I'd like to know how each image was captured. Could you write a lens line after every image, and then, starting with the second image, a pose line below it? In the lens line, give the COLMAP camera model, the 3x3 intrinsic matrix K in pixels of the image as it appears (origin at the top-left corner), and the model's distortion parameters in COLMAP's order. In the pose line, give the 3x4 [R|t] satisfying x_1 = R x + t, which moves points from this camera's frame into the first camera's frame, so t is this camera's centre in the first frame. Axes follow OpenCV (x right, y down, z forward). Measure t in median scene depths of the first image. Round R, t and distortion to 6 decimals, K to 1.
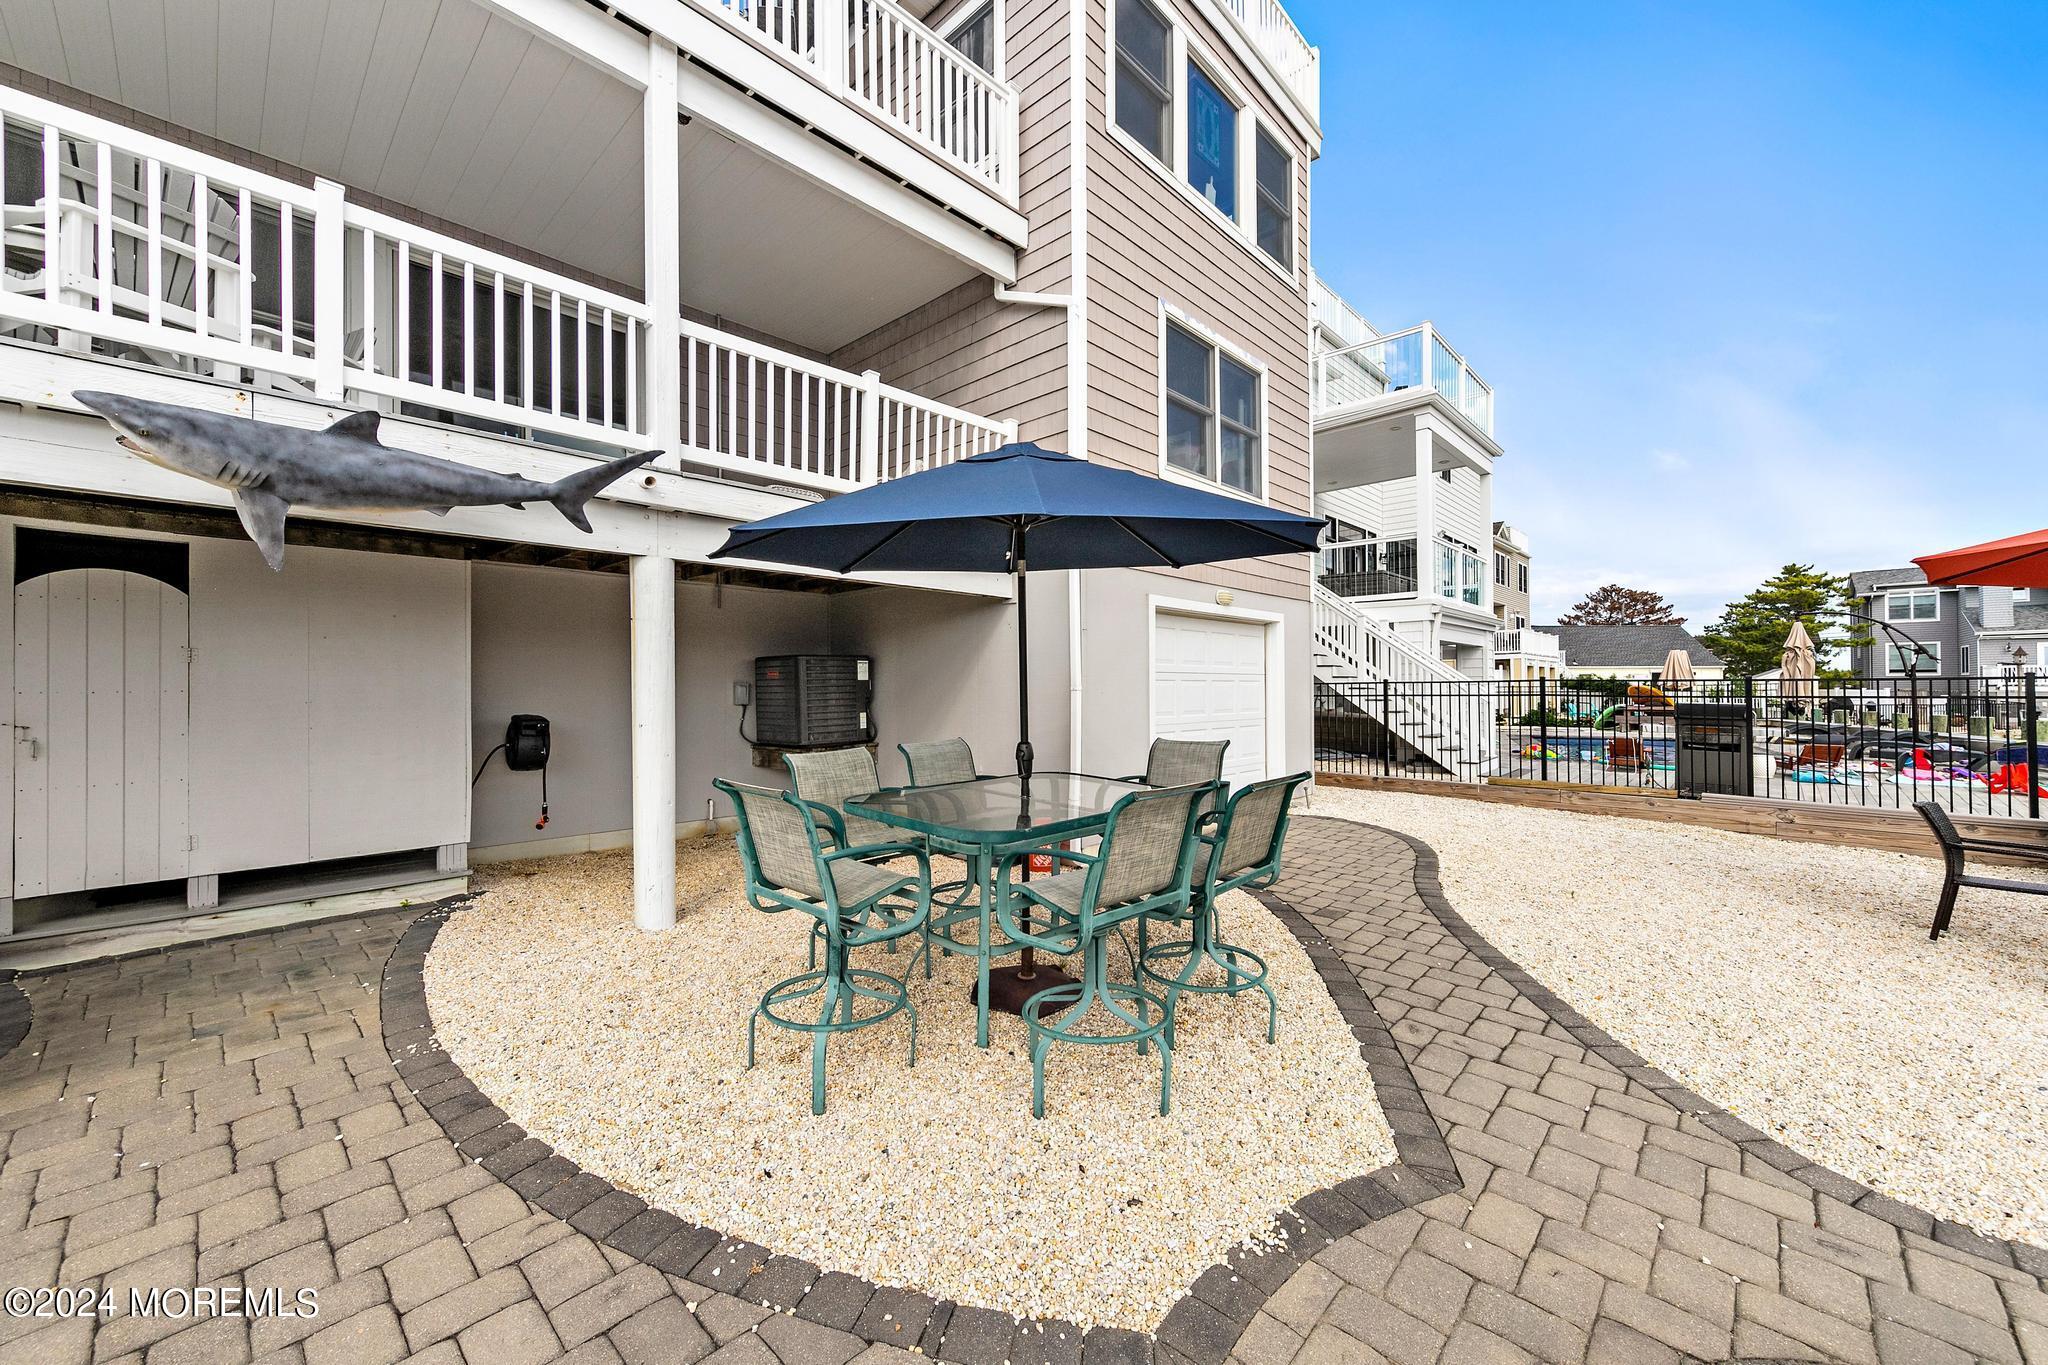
lens RADIAL K [[780.5, 0, 1037.2], [0, 780.5, 689.0], [0, 0, 1]] dist [0.003643, 0.000094]
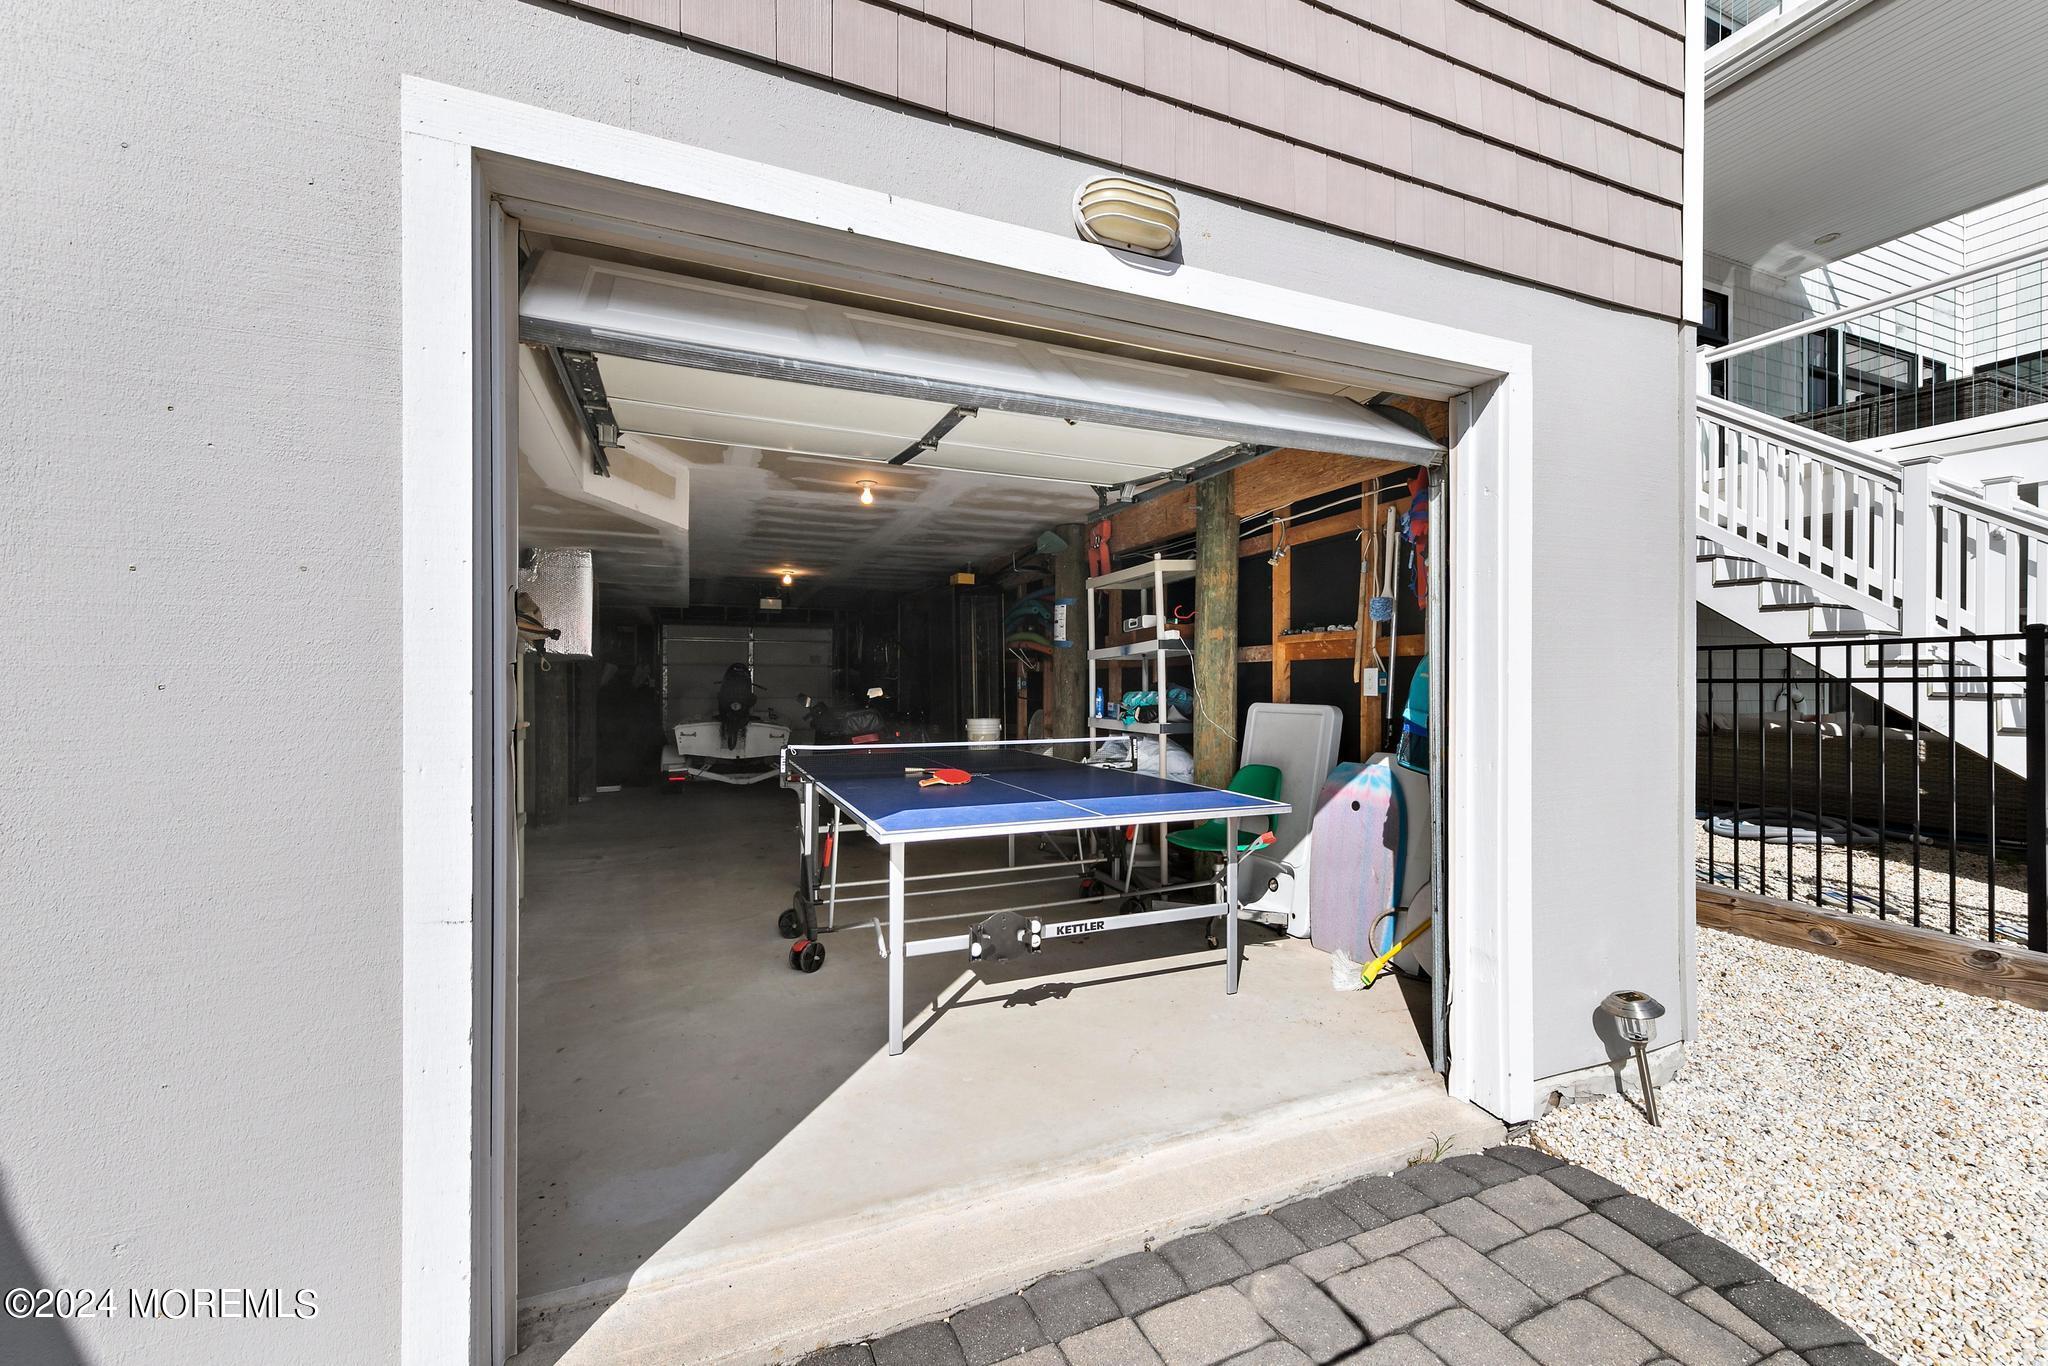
lens RADIAL K [[780.5, 0, 1037.2], [0, 780.5, 689.5], [0, 0, 1]] dist [0.003643, 0.000094]
pose [[0.906904, 0.006939, -0.421281, 0.215244], [-0.006259, 0.999976, 0.002996, 0.013004], [0.421291, -0.000081, 0.906925, 0.540040]]
